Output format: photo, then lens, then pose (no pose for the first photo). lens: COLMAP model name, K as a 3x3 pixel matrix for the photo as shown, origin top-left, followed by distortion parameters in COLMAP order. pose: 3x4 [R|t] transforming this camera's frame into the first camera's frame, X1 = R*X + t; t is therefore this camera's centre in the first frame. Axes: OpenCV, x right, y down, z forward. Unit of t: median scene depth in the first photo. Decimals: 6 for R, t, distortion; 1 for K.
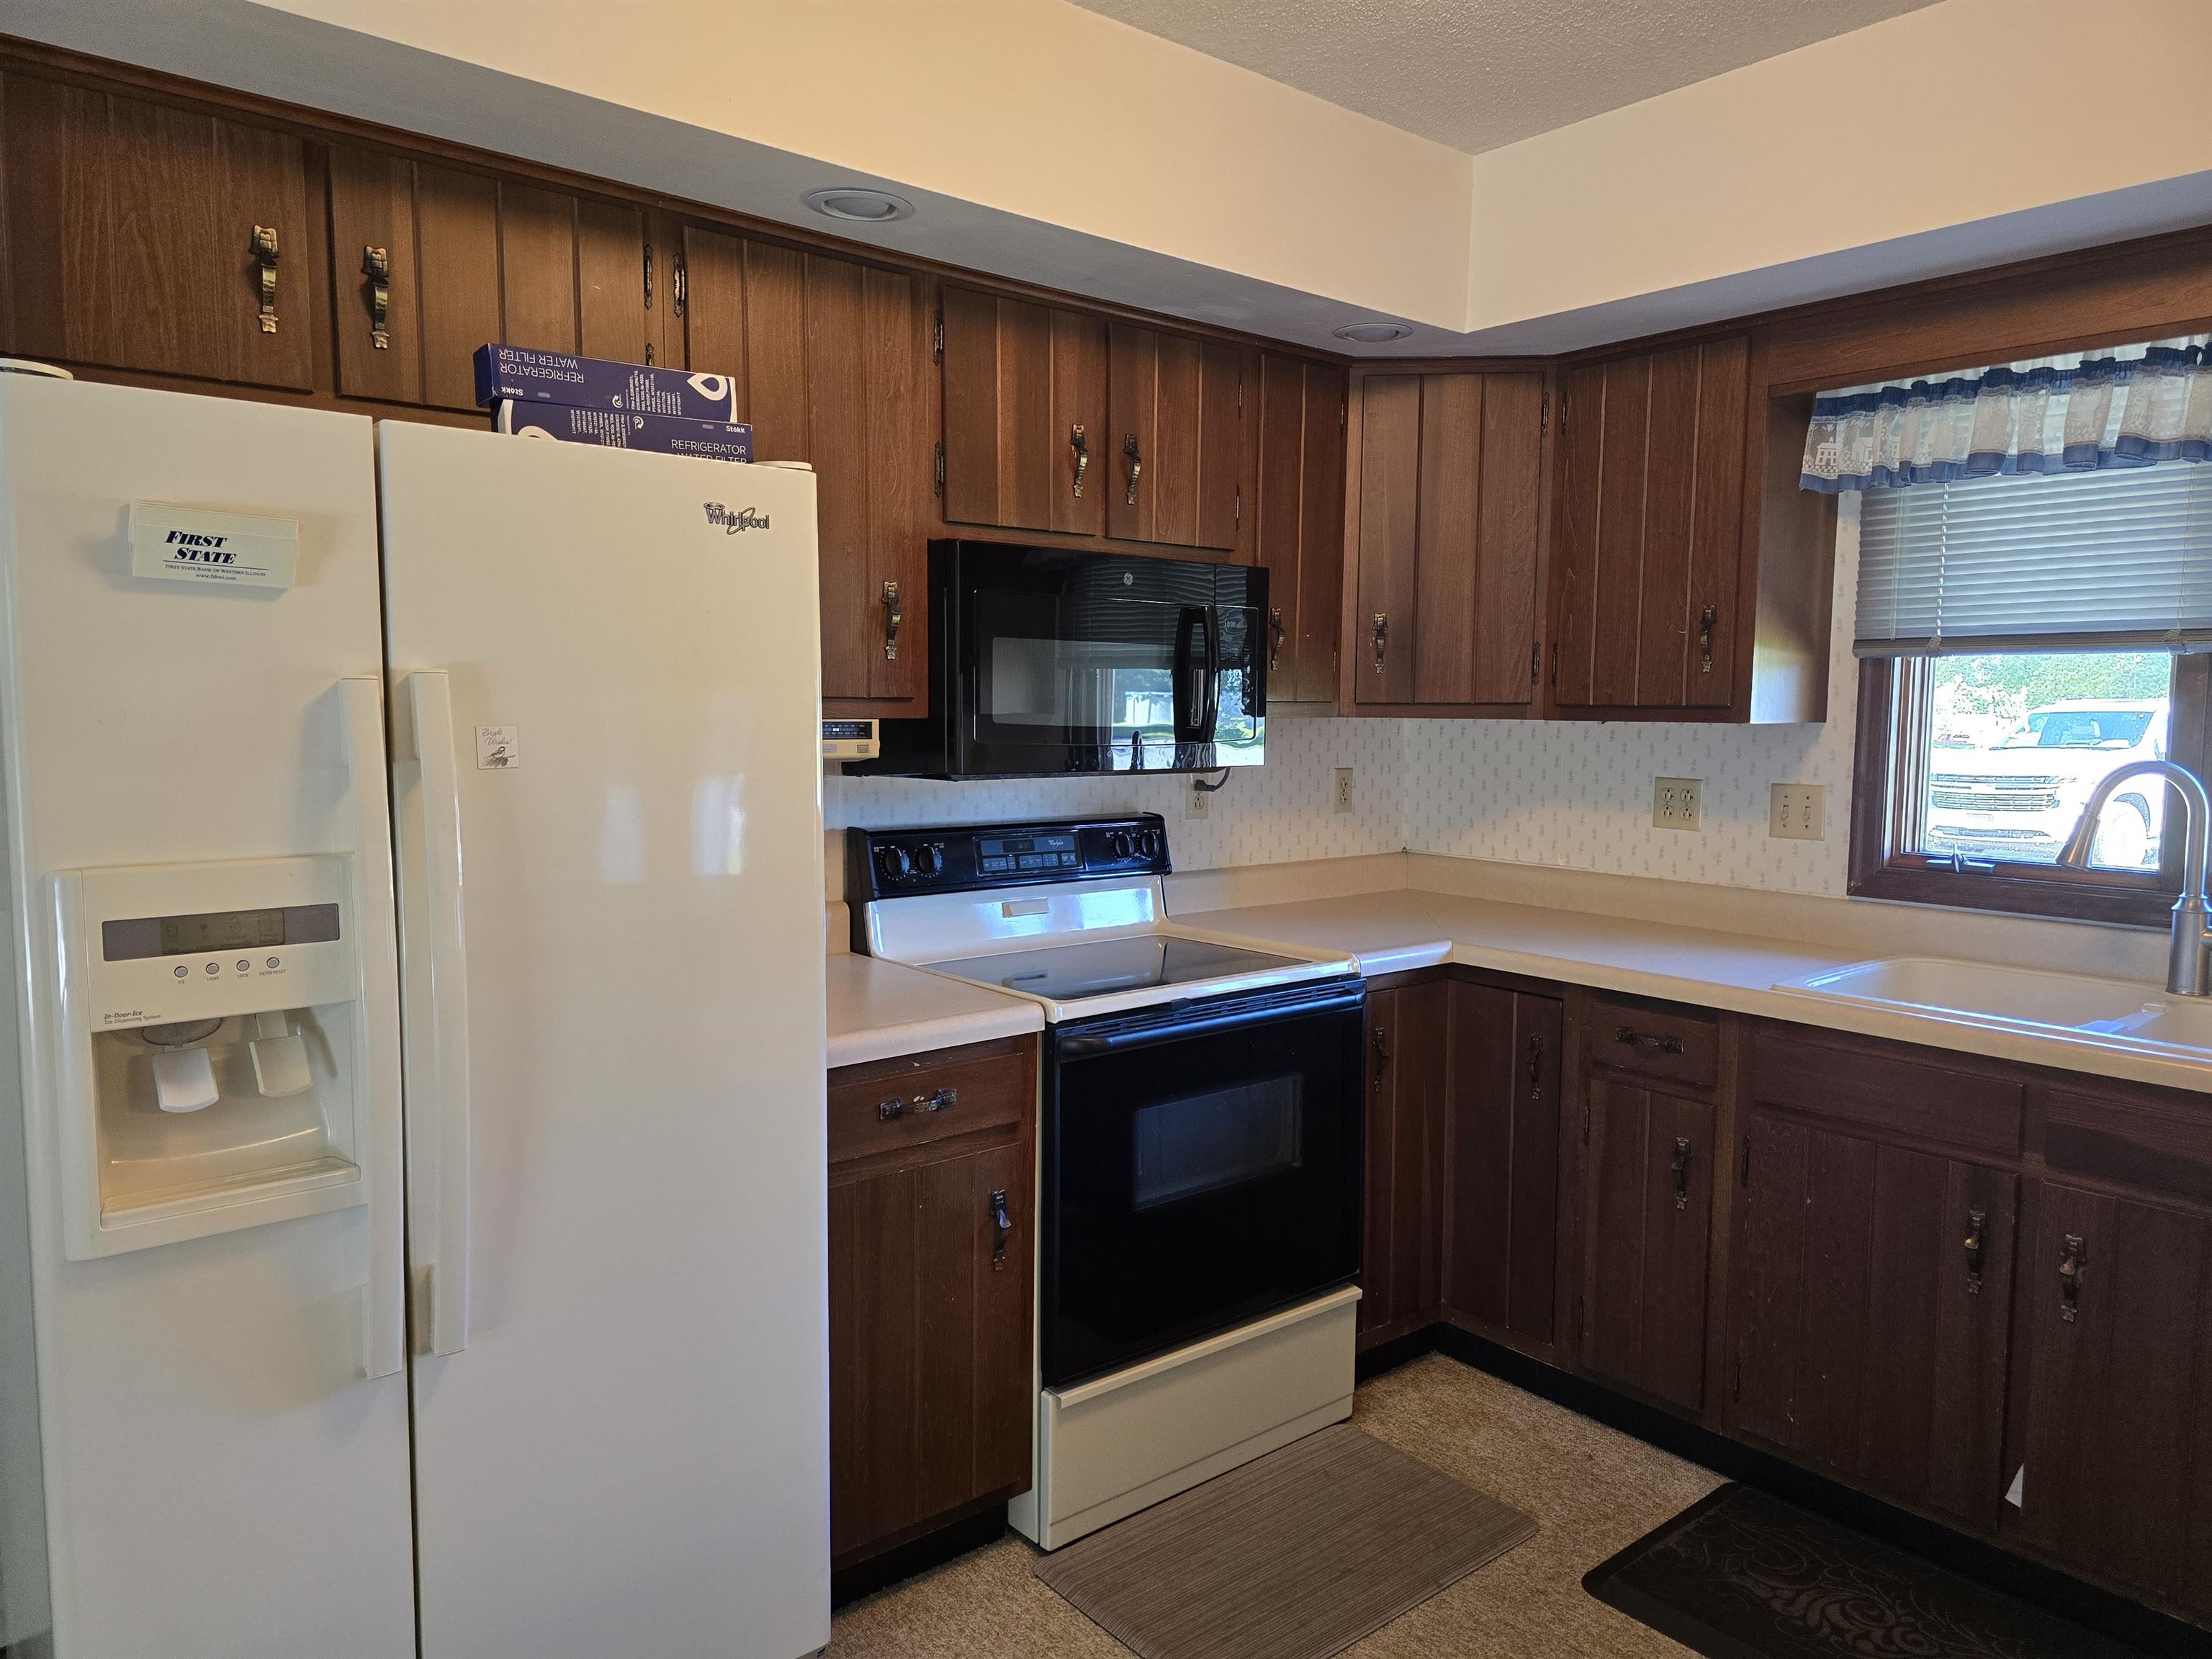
lens RADIAL K [[1479.4, 0, 1092.5], [0, 1479.4, 827.6], [0, 0, 1]] dist [0.064158, -0.057036]
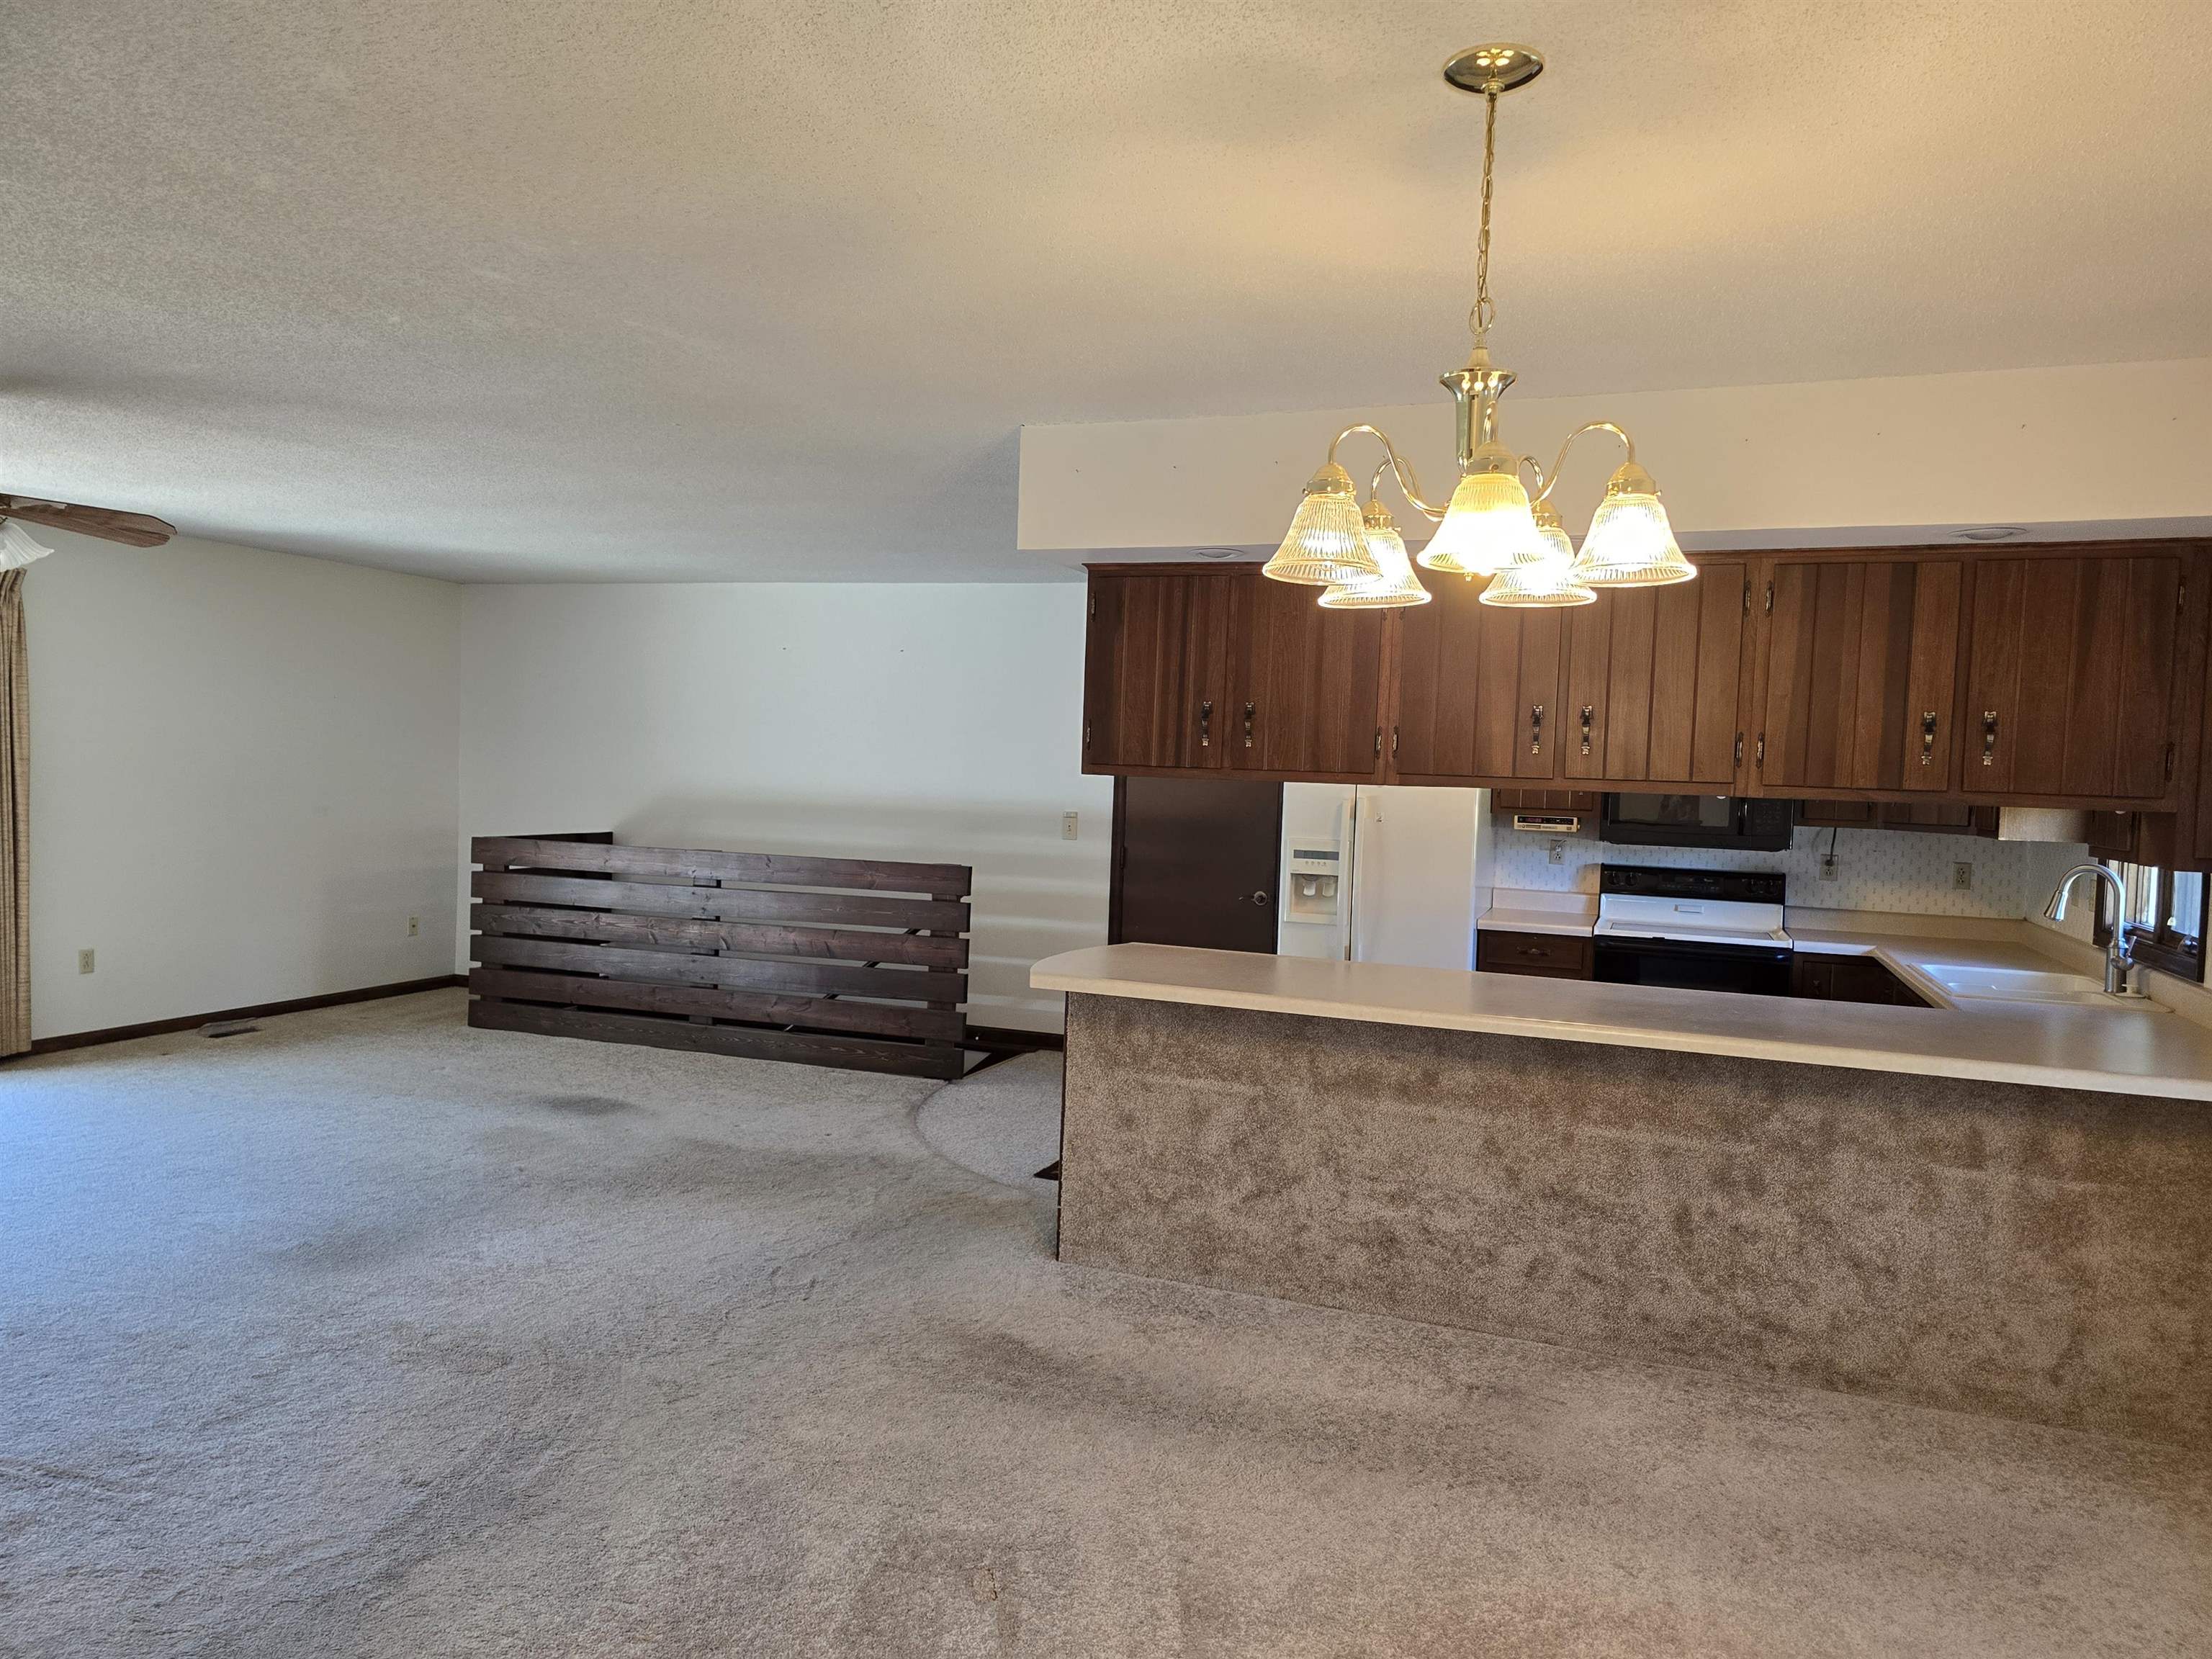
lens RADIAL K [[1479.4, 0, 1106.8], [0, 1479.4, 819.8], [0, 0, 1]] dist [0.064158, -0.057036]
pose [[0.502855, 0.039485, -0.863468, 1.703453], [-0.104668, 0.994387, -0.015483, 0.058348], [0.858010, 0.098163, 0.504165, -1.032625]]
